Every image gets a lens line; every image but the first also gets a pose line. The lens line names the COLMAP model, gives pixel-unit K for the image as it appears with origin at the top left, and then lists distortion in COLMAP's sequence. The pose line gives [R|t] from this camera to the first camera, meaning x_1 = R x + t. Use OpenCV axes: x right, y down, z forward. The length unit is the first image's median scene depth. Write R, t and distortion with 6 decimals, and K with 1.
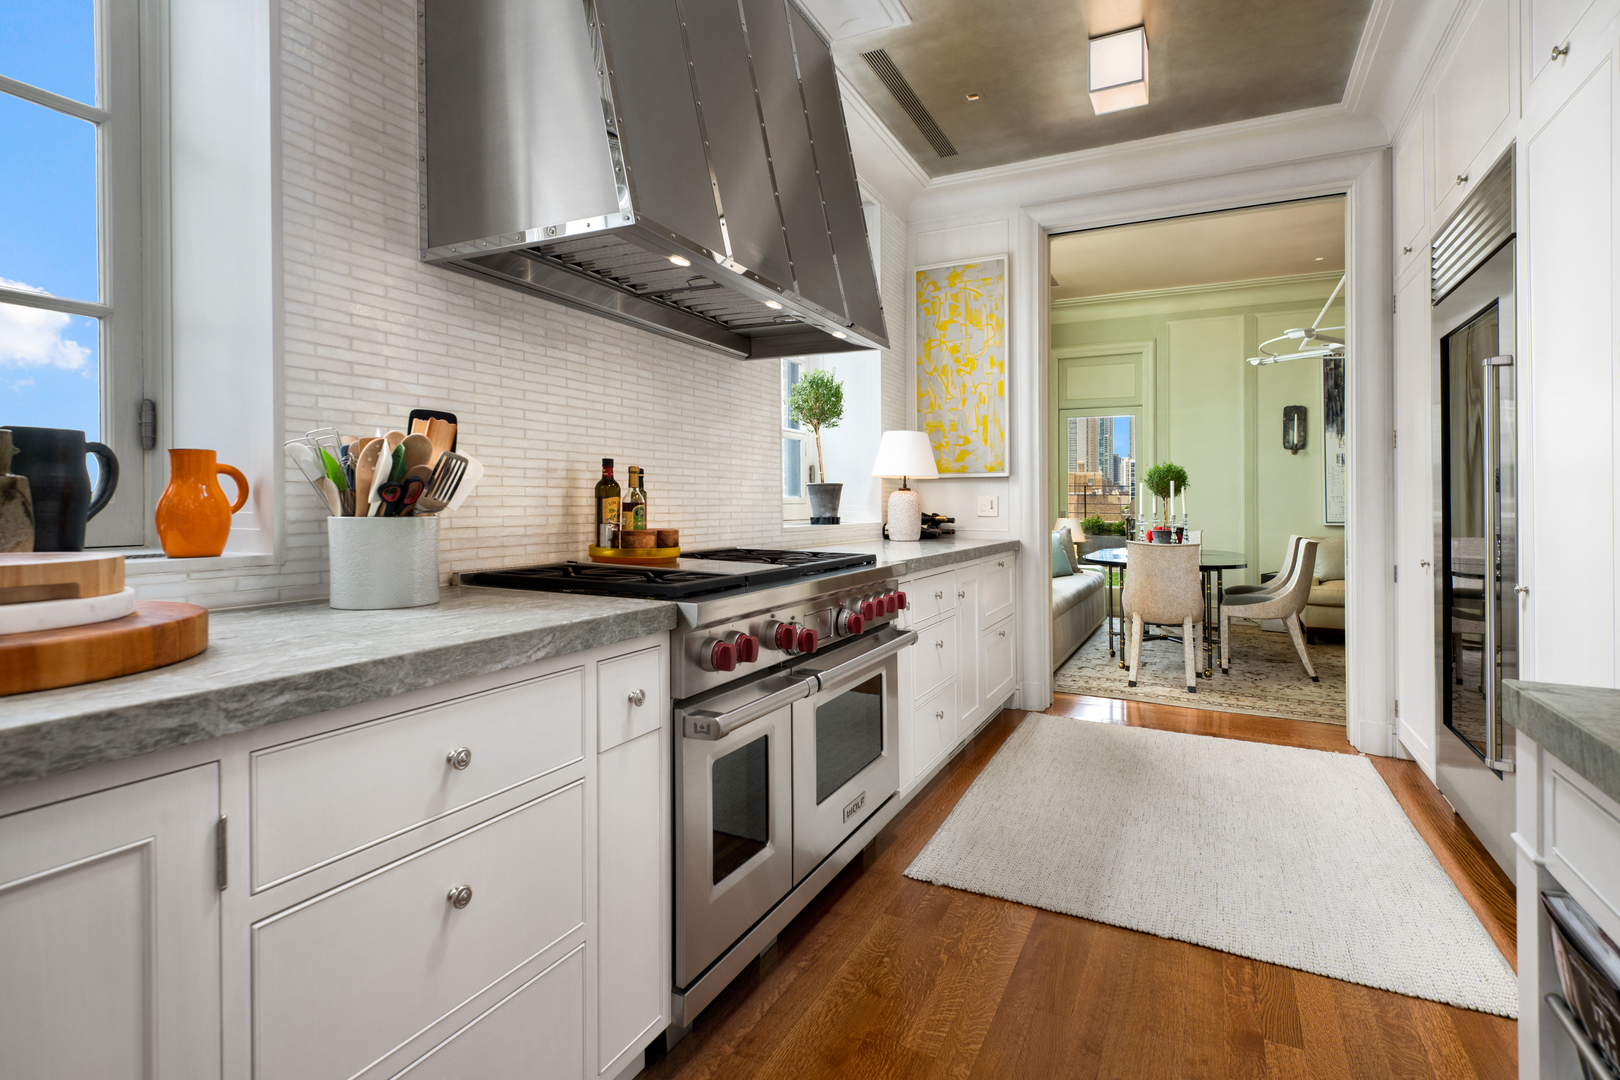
lens RADIAL K [[799.3, 0, 783.7], [0, 799.3, 516.1], [0, 0, 1]] dist [0.003588, 0.000115]
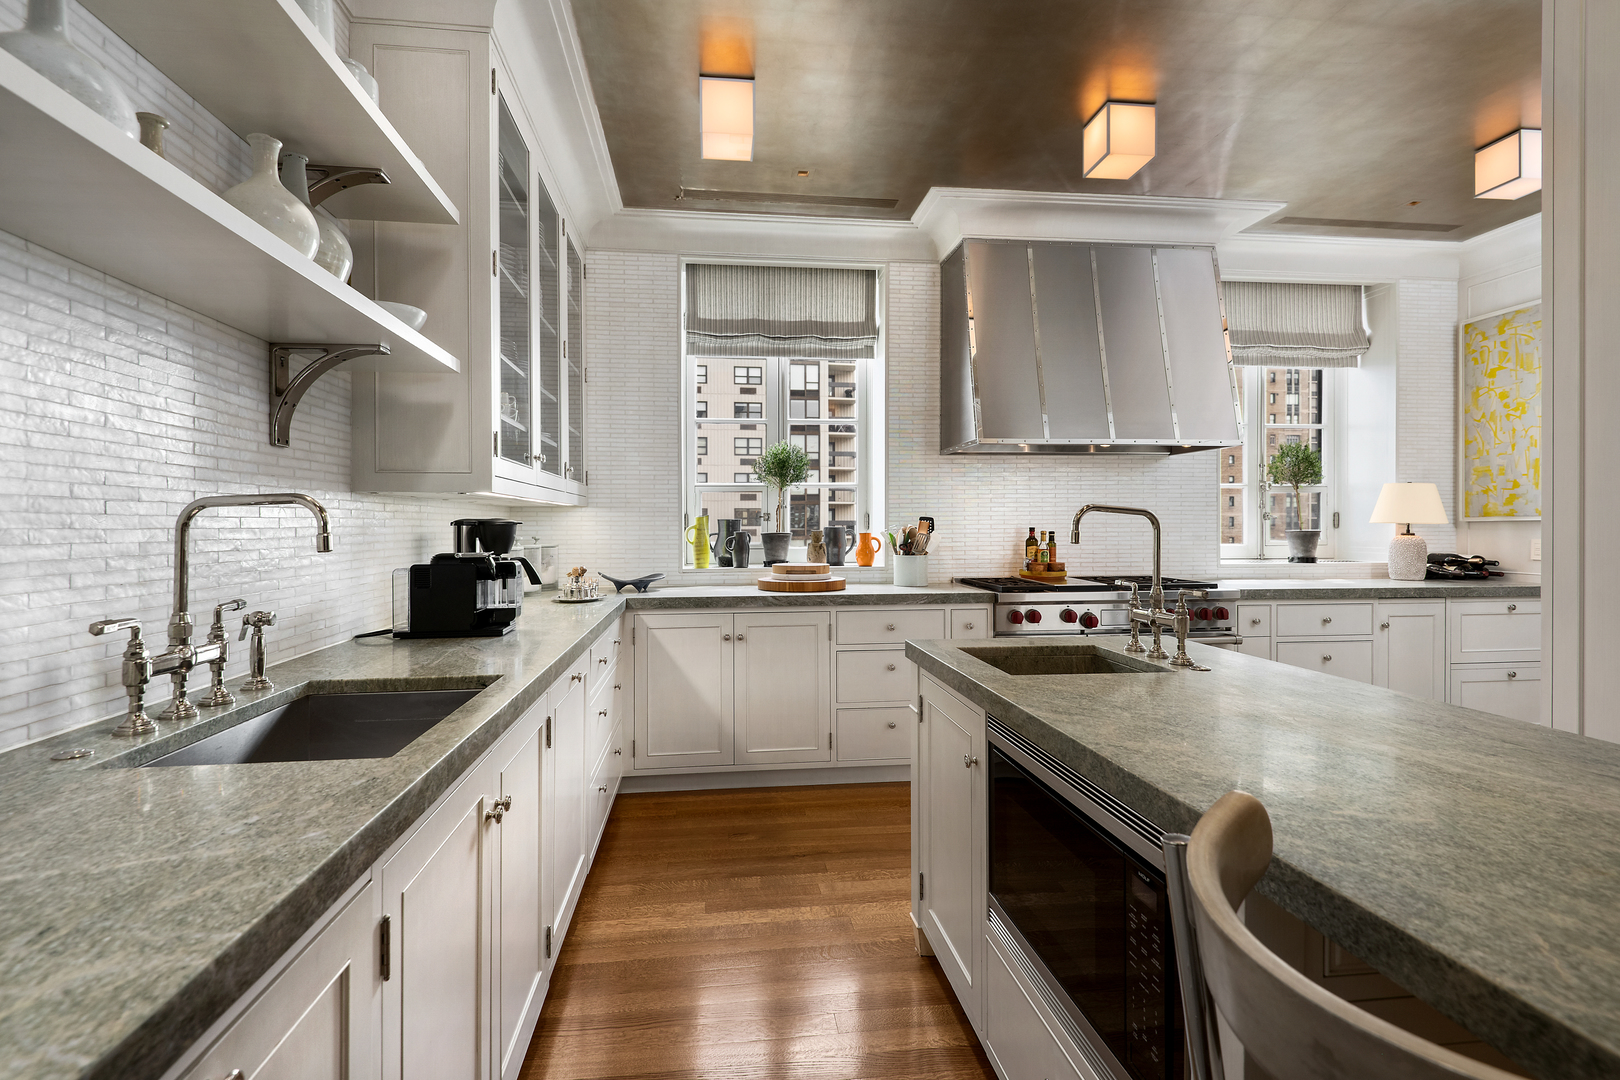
lens RADIAL K [[747.8, 0, 804.9], [0, 747.8, 538.0], [0, 0, 1]] dist [-0.000444, -0.000010]
pose [[0.582860, 0.002898, -0.812568, 0.472335], [-0.009419, 0.999951, -0.003191, -0.015163], [0.812518, 0.009514, 0.582858, -0.279241]]
